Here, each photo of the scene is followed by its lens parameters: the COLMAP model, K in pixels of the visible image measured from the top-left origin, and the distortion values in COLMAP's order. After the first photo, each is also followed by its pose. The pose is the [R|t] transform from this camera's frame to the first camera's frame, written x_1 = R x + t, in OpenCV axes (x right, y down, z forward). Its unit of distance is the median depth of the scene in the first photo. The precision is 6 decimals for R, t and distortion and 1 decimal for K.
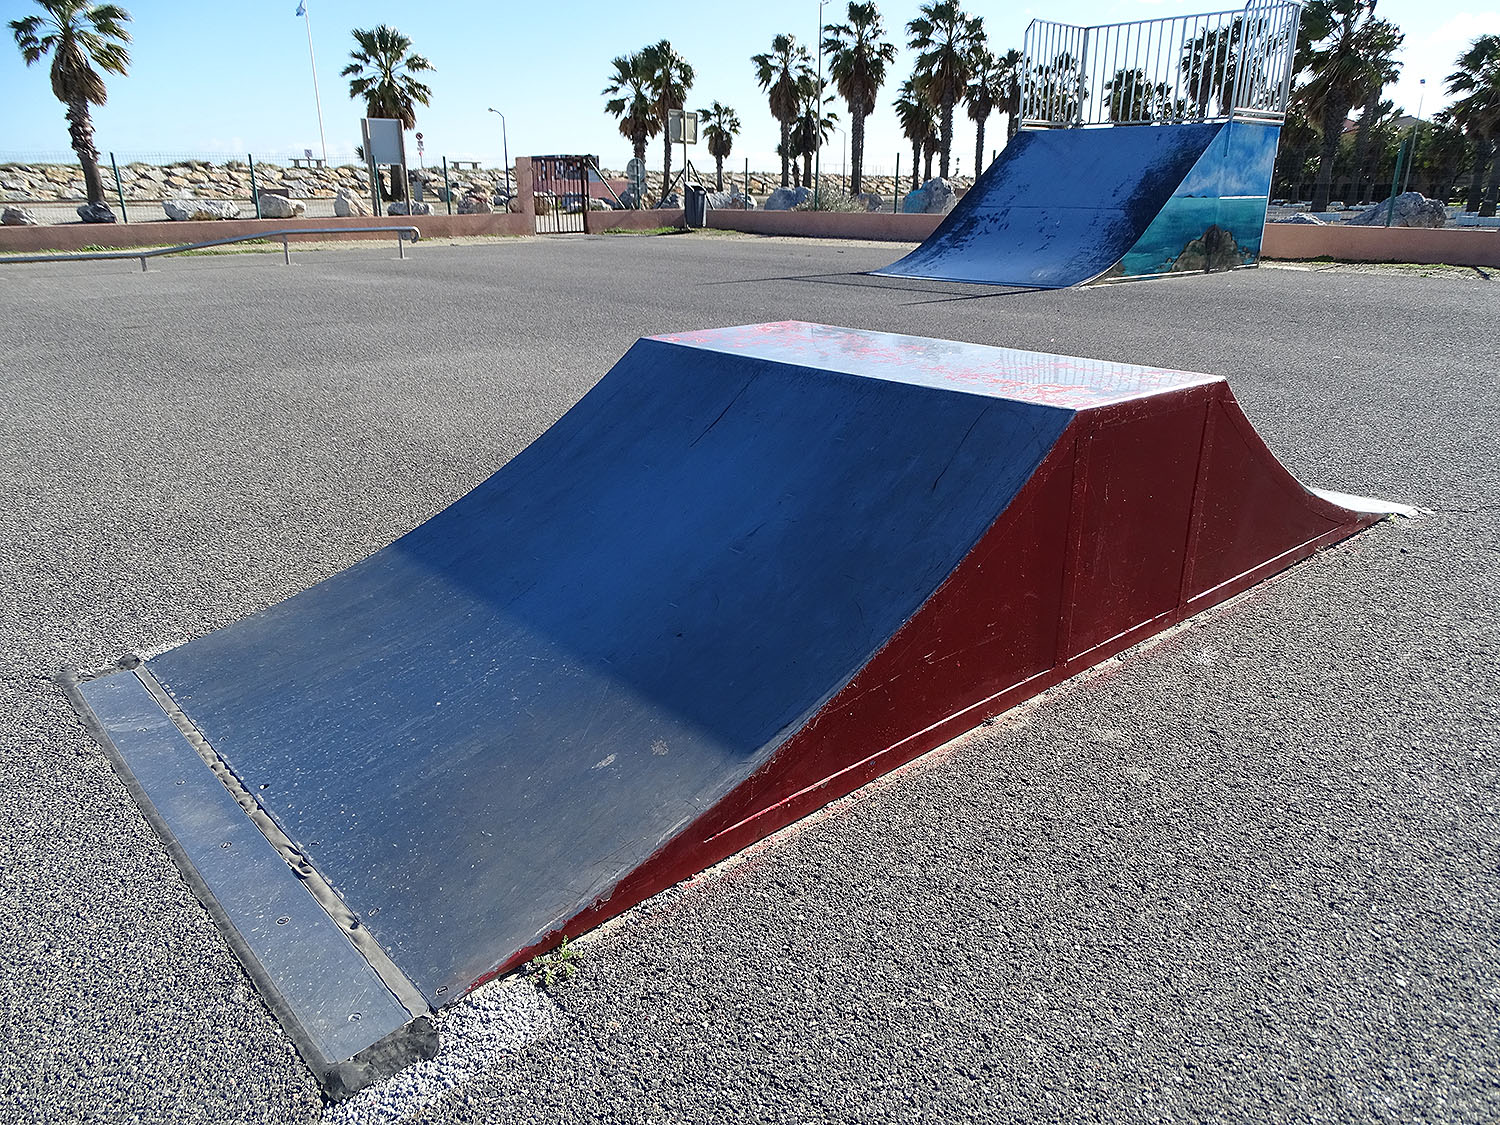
lens RADIAL K [[1071.8, 0, 745.8], [0, 1071.8, 580.9], [0, 0, 1]] dist [-0.007565, -0.008851]
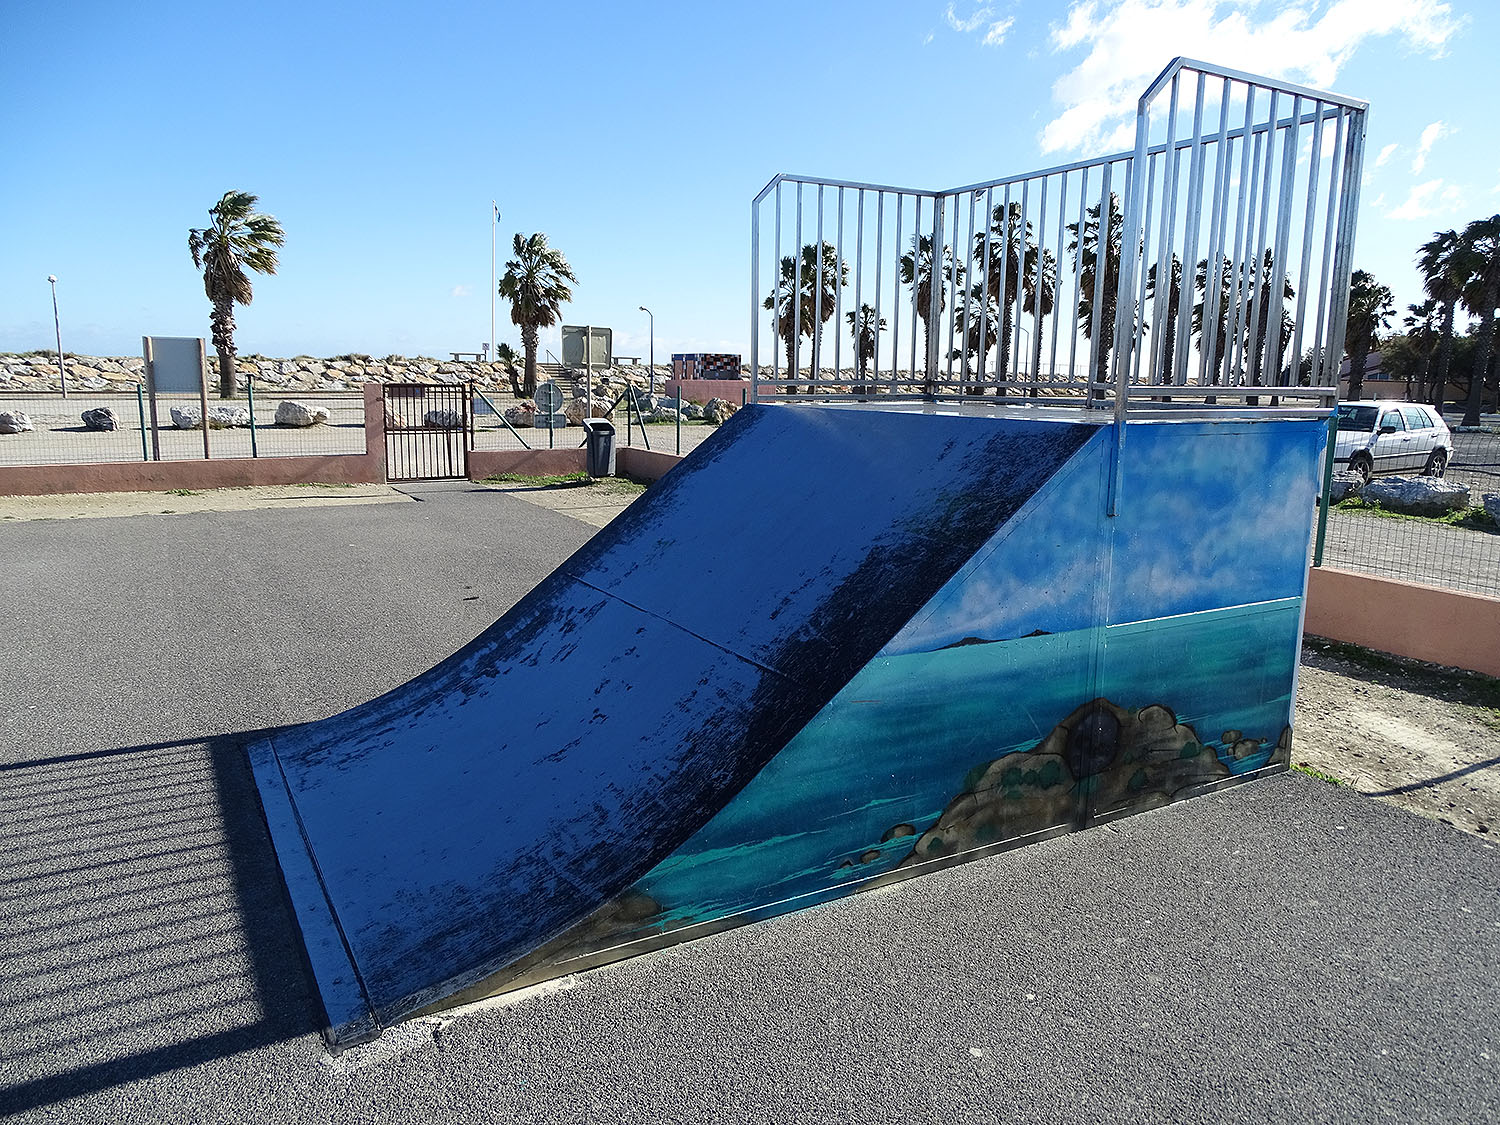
lens RADIAL K [[1080.9, 0, 750.0], [0, 1080.9, 562.5], [0, 0, 1]] dist [0.007531, -0.093458]
pose [[0.978290, 0.048226, -0.201554, 0.086752], [-0.083425, 0.981910, -0.169980, -0.067200], [0.189710, 0.183104, 0.964616, 0.138085]]
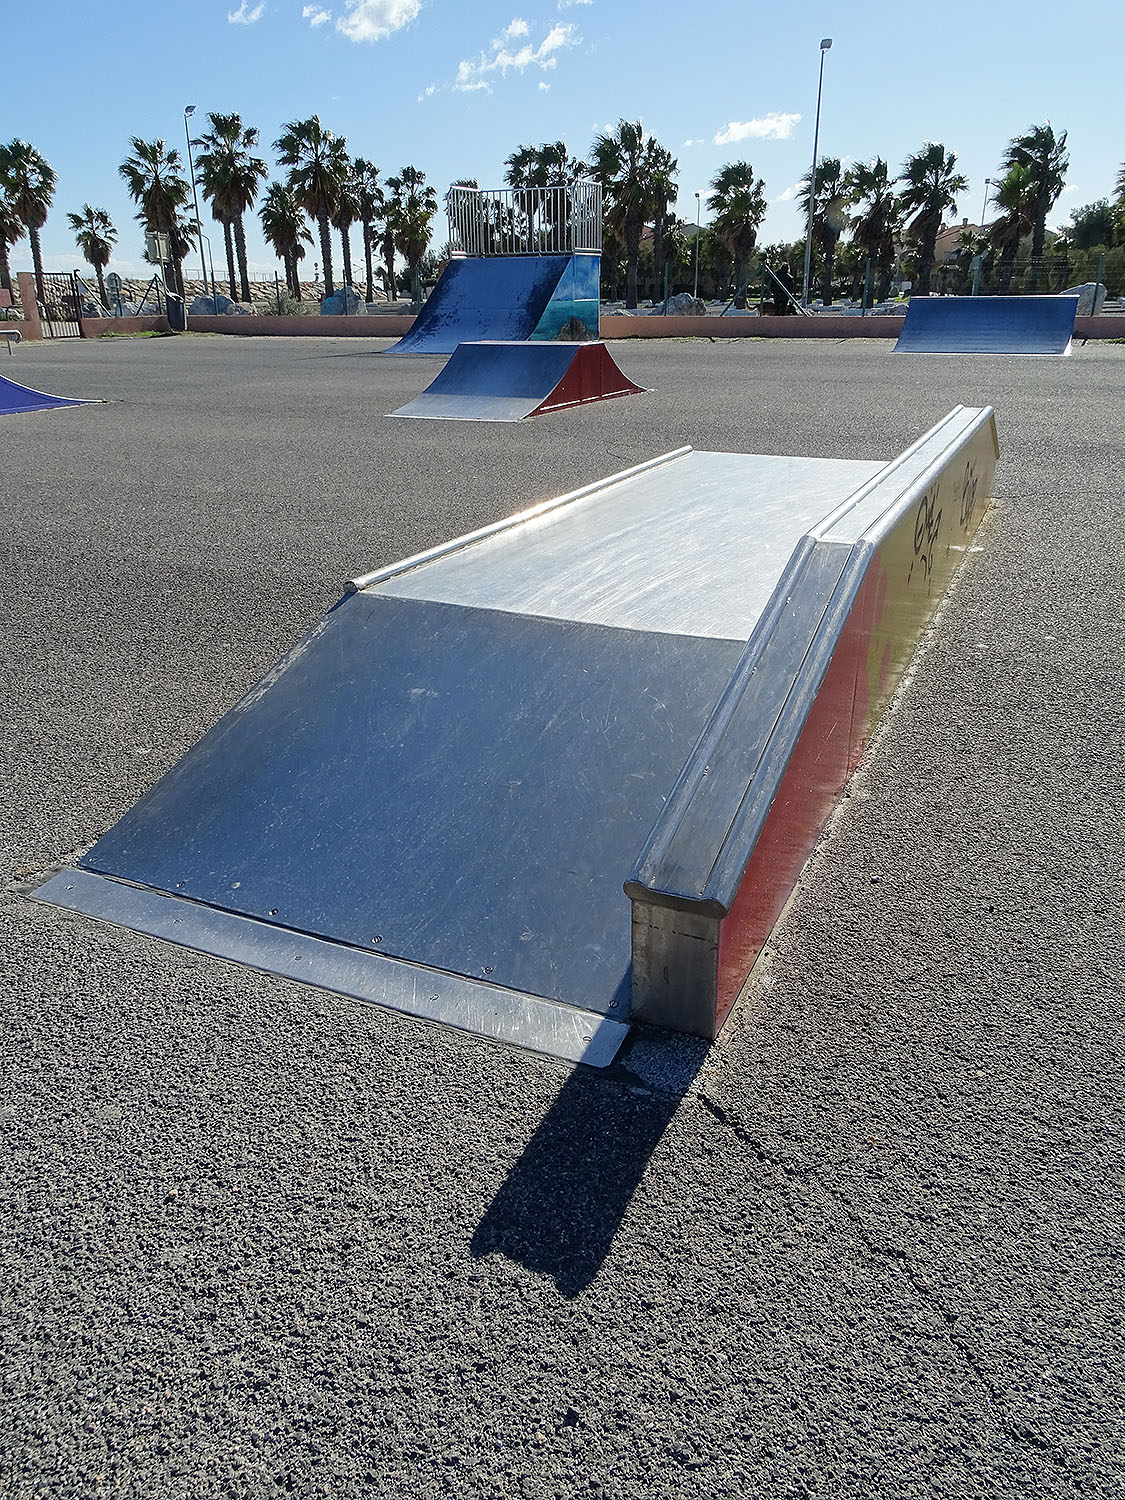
lens RADIAL K [[1063.7, 0, 562.5], [0, 1063.7, 750.0], [0, 0, 1]] dist [0.007090, 0.002276]
pose [[0.918694, -0.166337, 0.358238, -0.069478], [0.146428, 0.985799, 0.082214, 0.047726], [-0.366826, -0.023073, 0.930004, -0.136716]]
